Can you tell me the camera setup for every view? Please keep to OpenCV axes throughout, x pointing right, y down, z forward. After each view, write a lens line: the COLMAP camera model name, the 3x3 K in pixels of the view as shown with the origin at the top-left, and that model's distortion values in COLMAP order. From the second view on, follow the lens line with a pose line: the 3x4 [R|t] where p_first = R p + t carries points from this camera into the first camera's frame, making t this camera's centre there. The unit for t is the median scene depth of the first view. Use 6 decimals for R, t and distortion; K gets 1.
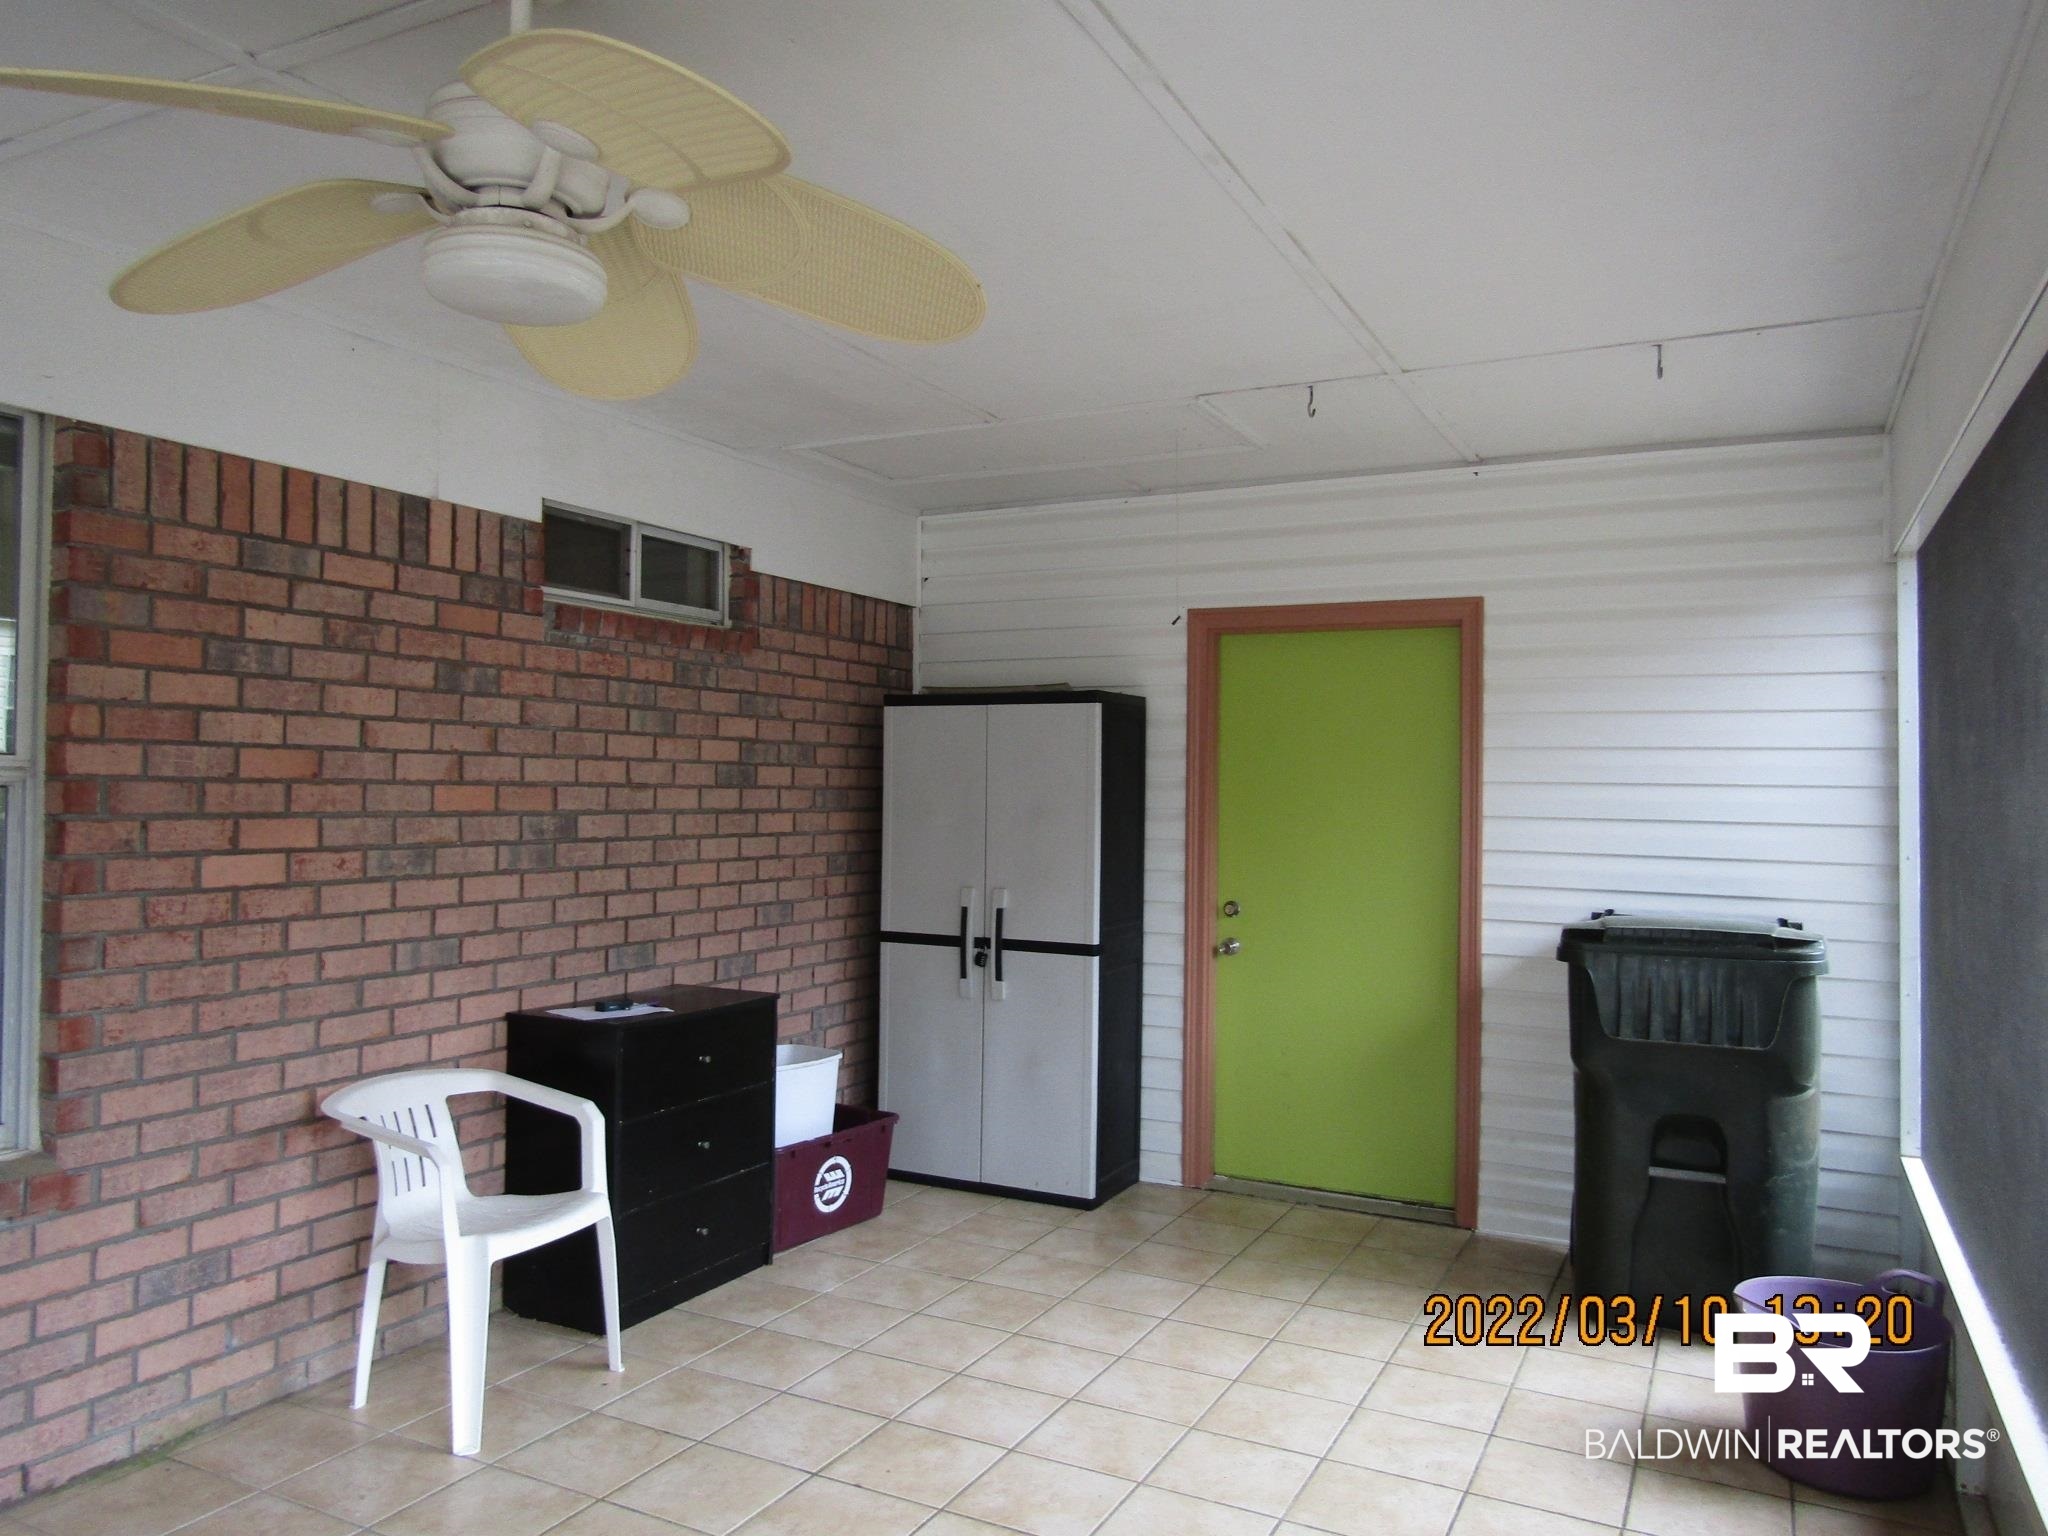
lens RADIAL K [[1427.4, 0, 1006.7], [0, 1427.4, 761.9], [0, 0, 1]] dist [-0.004934, 0.001403]
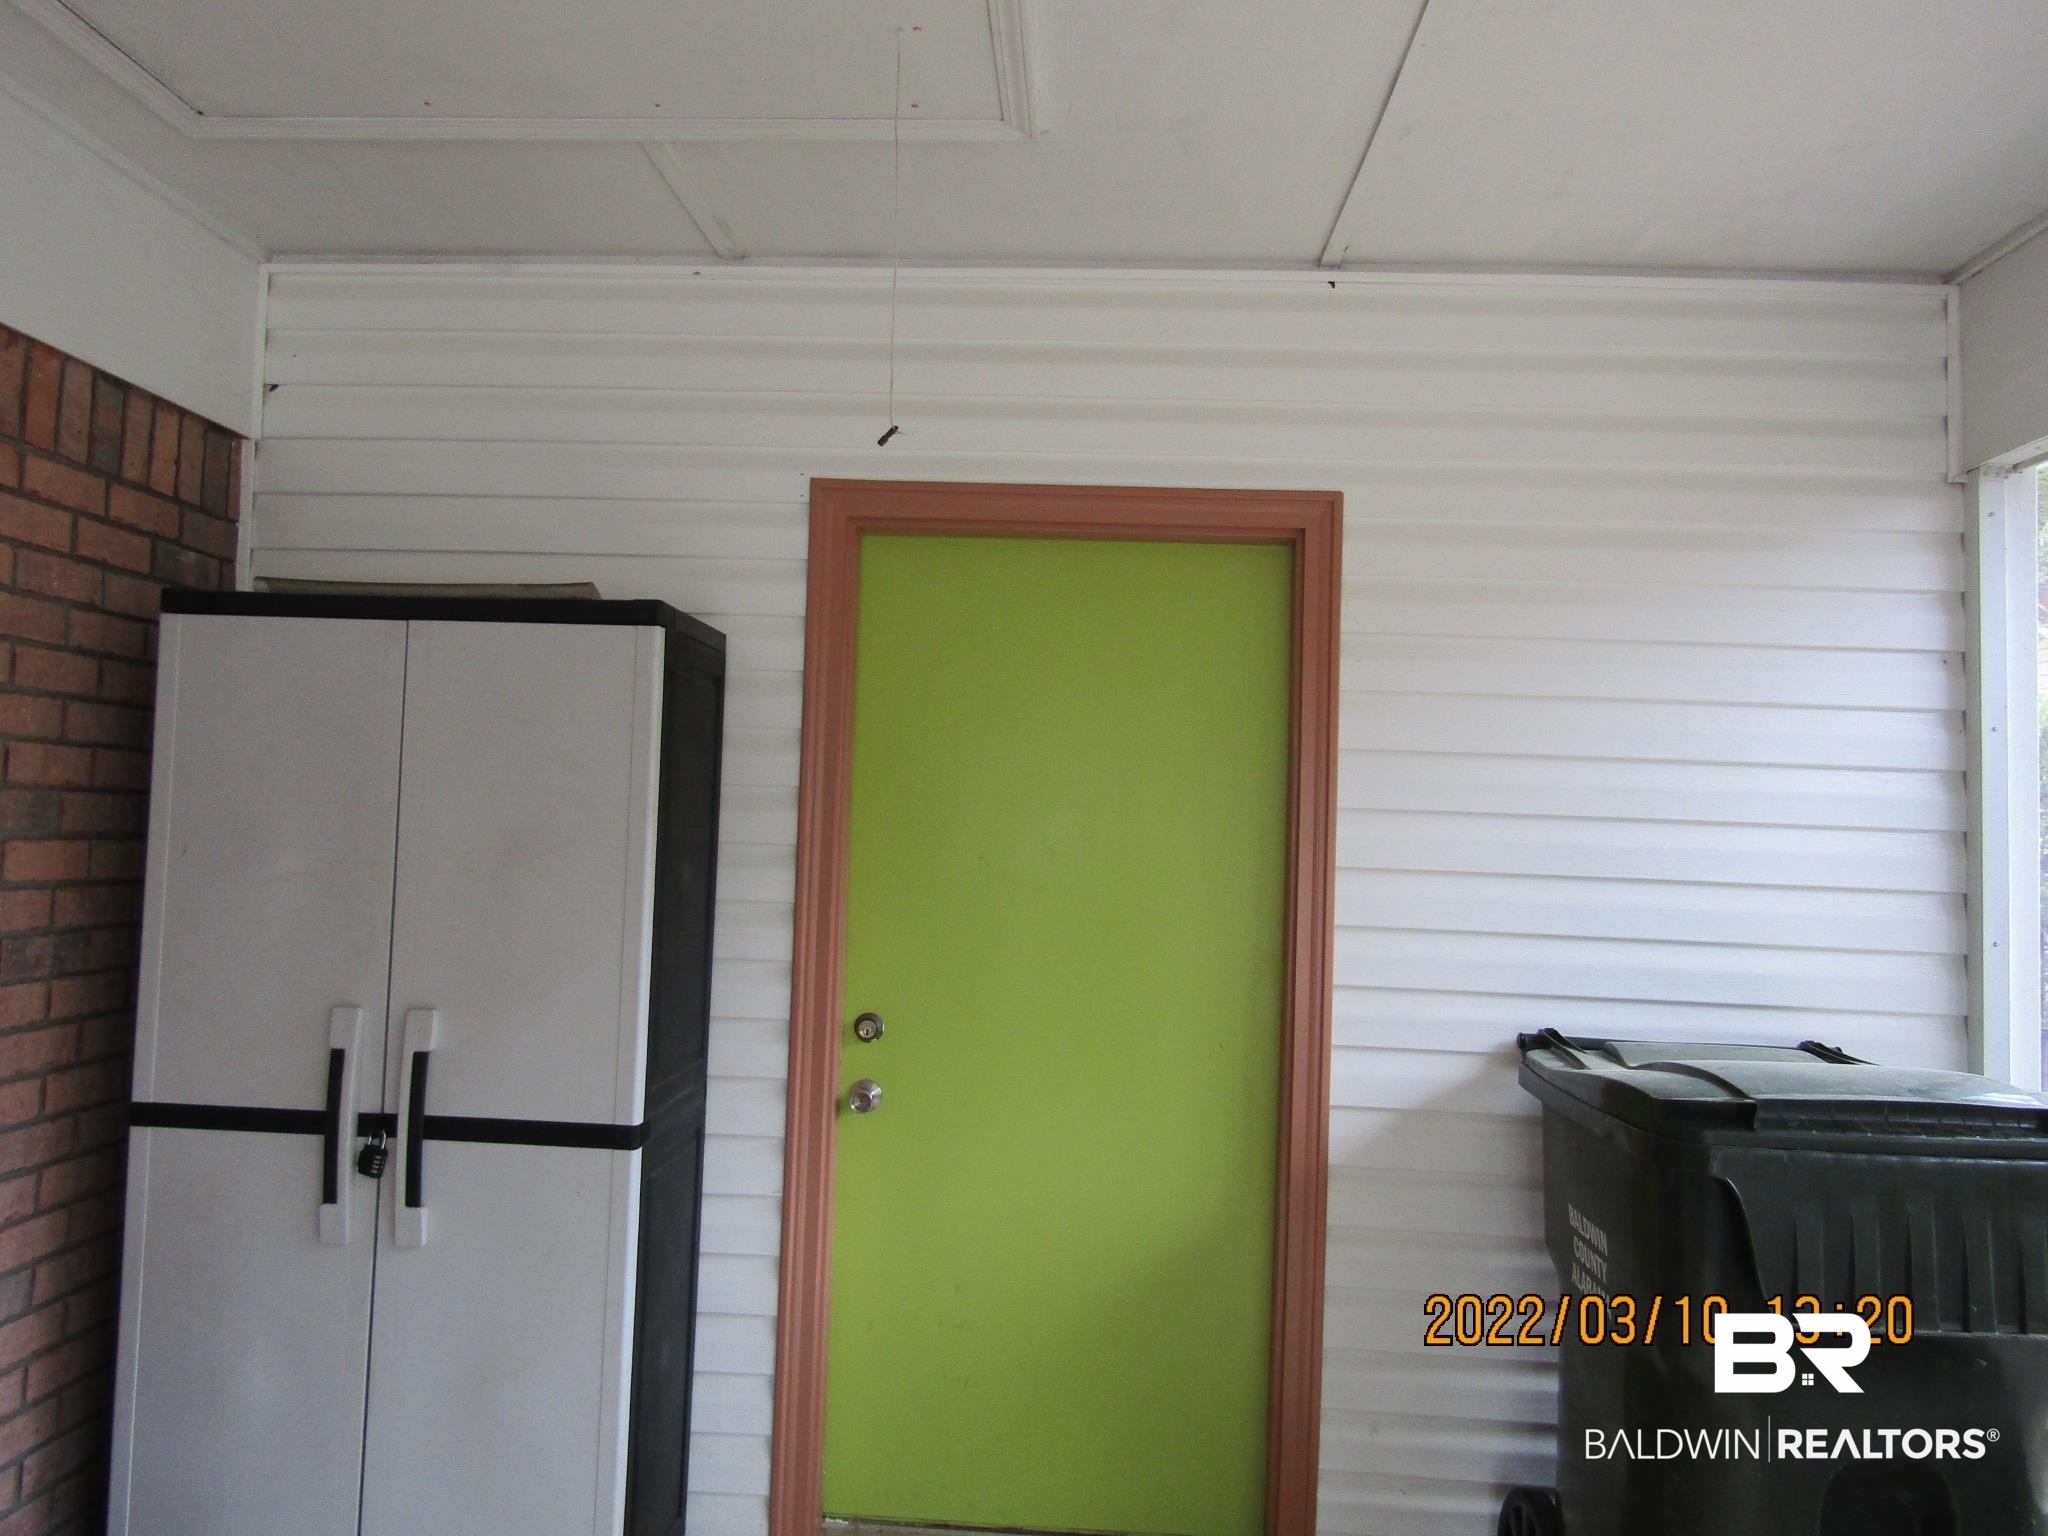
lens RADIAL K [[1427.4, 0, 1006.7], [0, 1427.4, 761.9], [0, 0, 1]] dist [-0.004934, 0.001403]
pose [[0.908898, 0.037628, 0.415316, -0.027494], [-0.030868, 0.999259, -0.022981, 0.011462], [-0.415873, 0.008068, 0.909387, 0.476210]]
